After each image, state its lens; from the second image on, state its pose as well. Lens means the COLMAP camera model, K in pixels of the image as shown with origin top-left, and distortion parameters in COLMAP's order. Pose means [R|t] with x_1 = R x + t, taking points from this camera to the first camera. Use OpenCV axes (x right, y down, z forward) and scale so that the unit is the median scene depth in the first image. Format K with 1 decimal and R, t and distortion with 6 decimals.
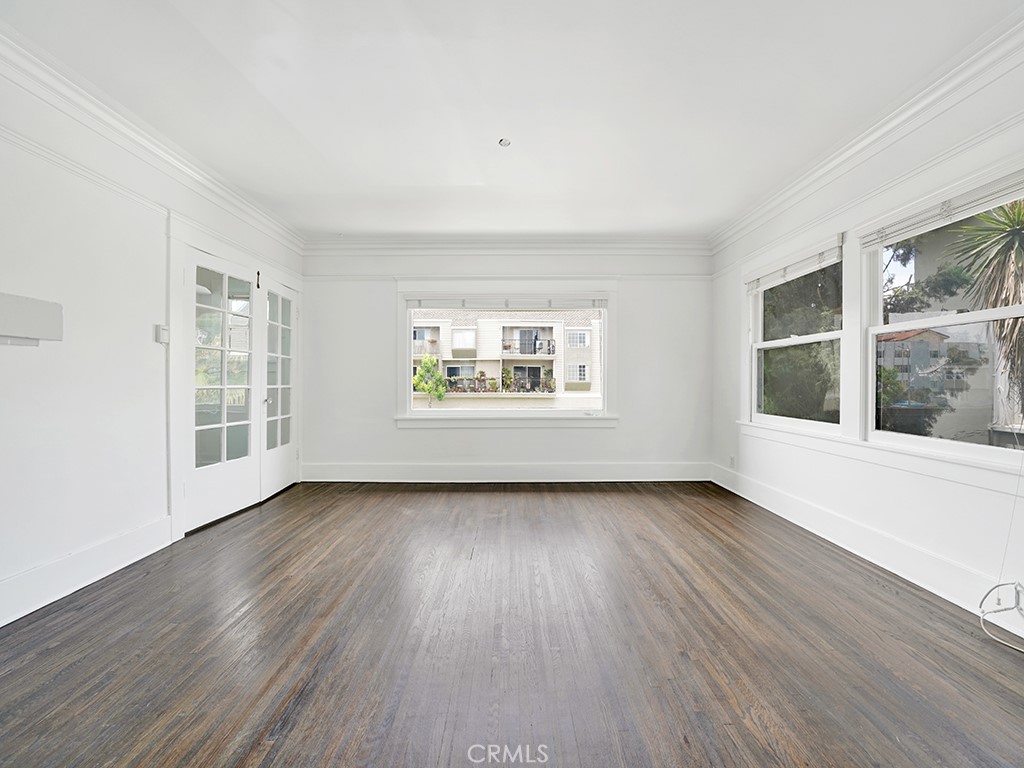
lens RADIAL K [[363.6, 0, 512.1], [0, 363.6, 387.0], [0, 0, 1]] dist [-0.016037, 0.000234]
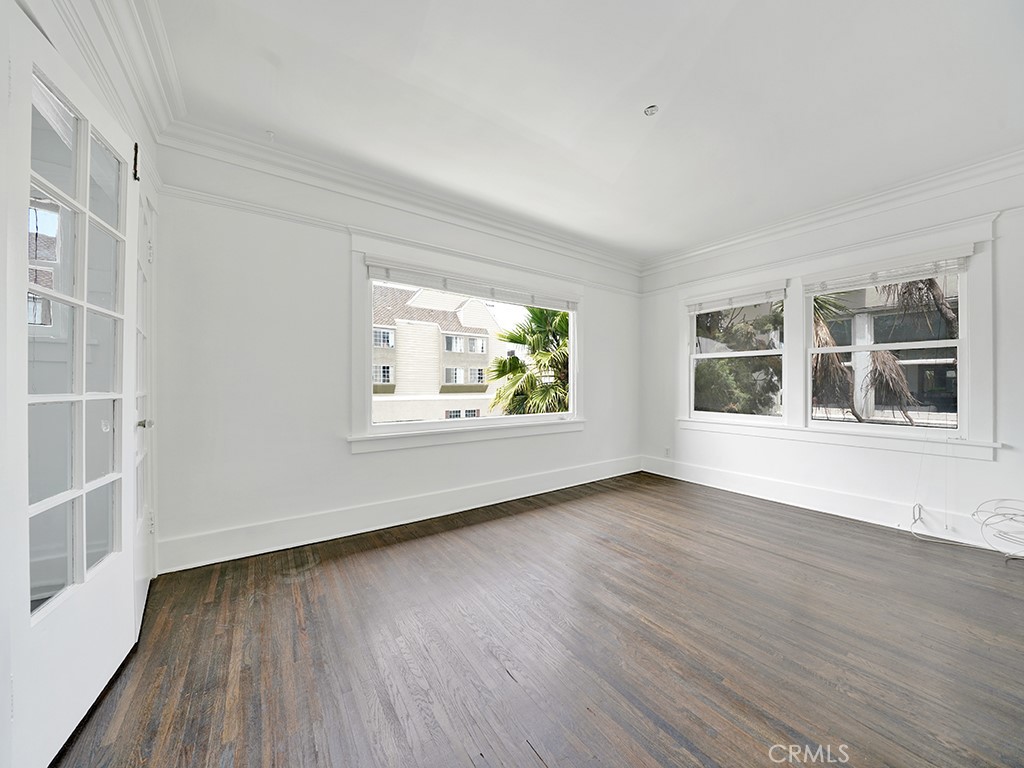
lens RADIAL K [[363.6, 0, 520.4], [0, 363.6, 386.7], [0, 0, 1]] dist [-0.016037, 0.000234]
pose [[0.816041, -0.000347, 0.577994, -0.516290], [0.004352, 0.999975, -0.005545, -0.005709], [-0.577978, 0.007040, 0.816022, 0.316984]]
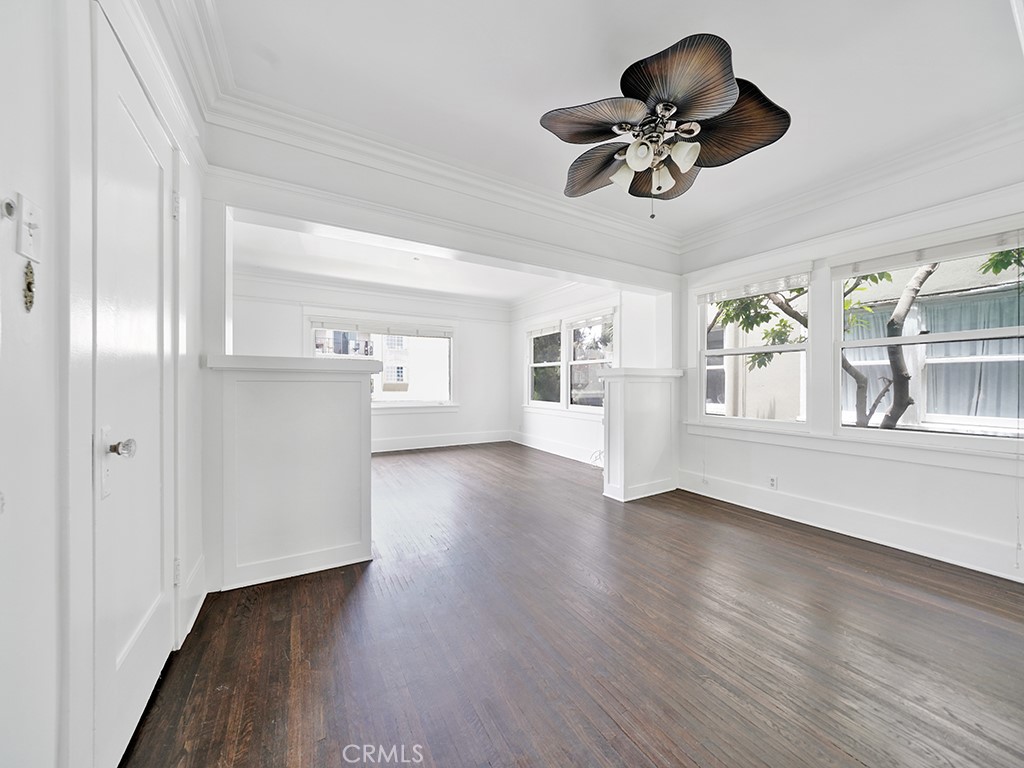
lens RADIAL K [[363.6, 0, 515.5], [0, 363.6, 386.5], [0, 0, 1]] dist [-0.016037, 0.000234]
pose [[0.865454, 0.001544, 0.500986, -0.353016], [0.000433, 0.999993, -0.003831, 0.006200], [-0.500989, 0.003532, 0.865447, -0.614980]]
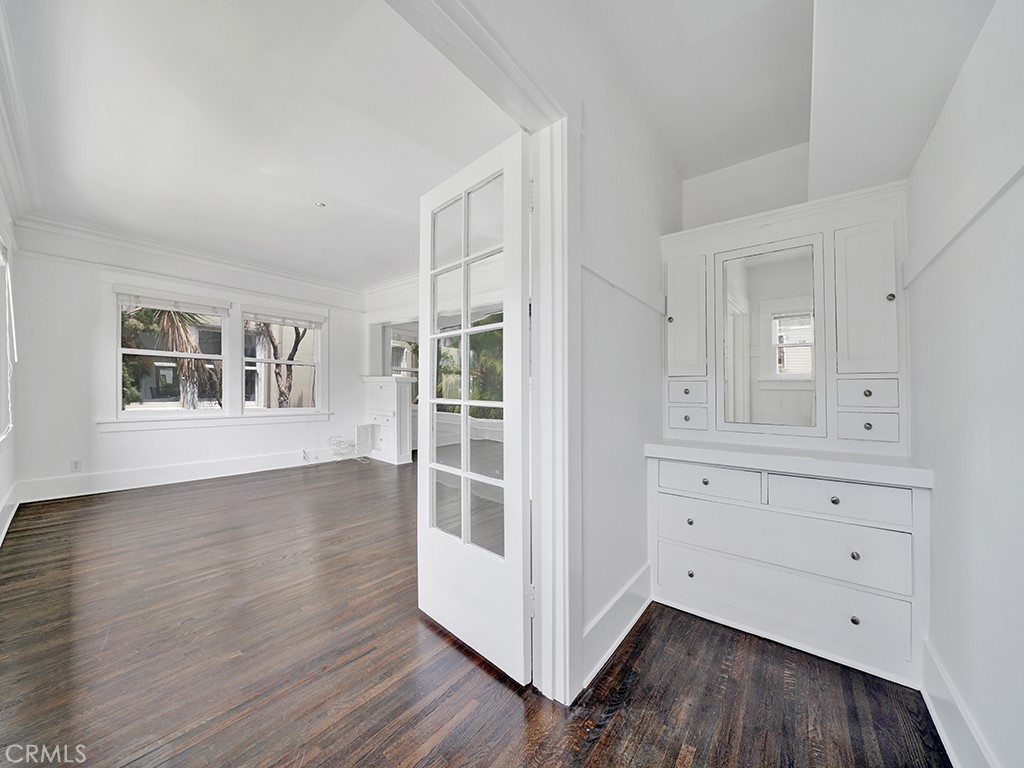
lens RADIAL K [[352.3, 0, 491.9], [0, 352.3, 384.9], [0, 0, 1]] dist [0.000263, 0.000009]
pose [[-0.767064, -0.007036, 0.641532, -0.883615], [-0.010126, 0.999948, -0.001141, -0.017159], [-0.641490, -0.007371, -0.767096, 1.060872]]
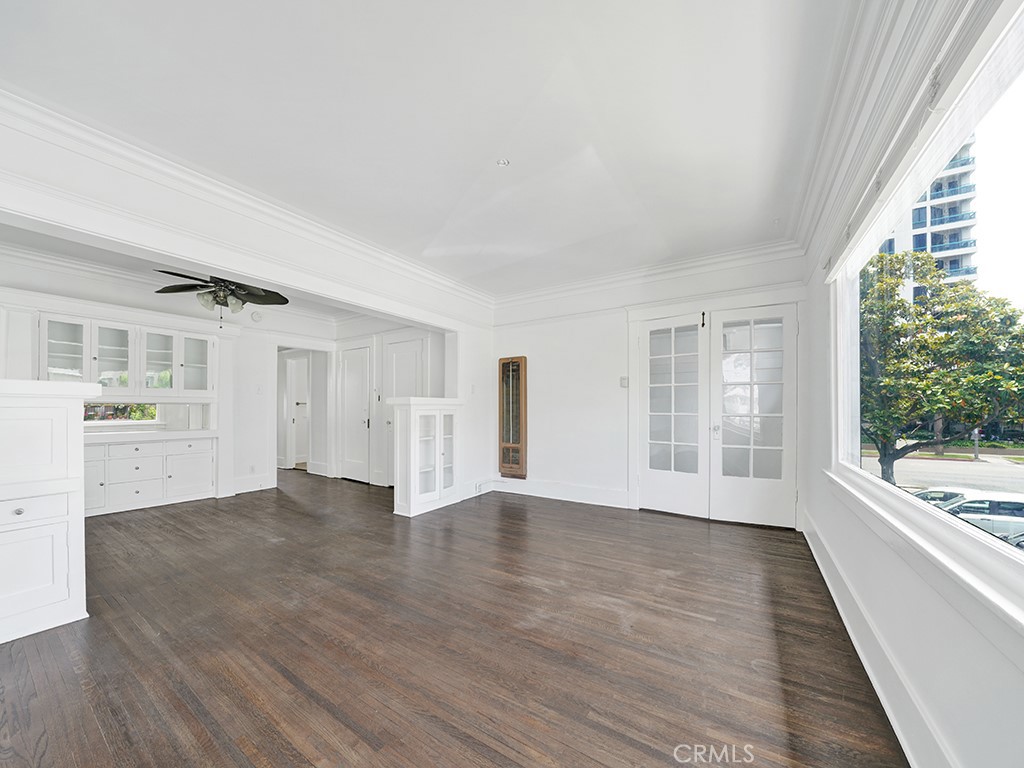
lens RADIAL K [[363.6, 0, 525.5], [0, 363.6, 407.4], [0, 0, 1]] dist [-0.016037, 0.000234]
pose [[-0.508471, -0.003861, -0.861070, 0.509346], [-0.010271, 0.999946, 0.001582, -0.017270], [0.861018, 0.009649, -0.508484, 1.016243]]
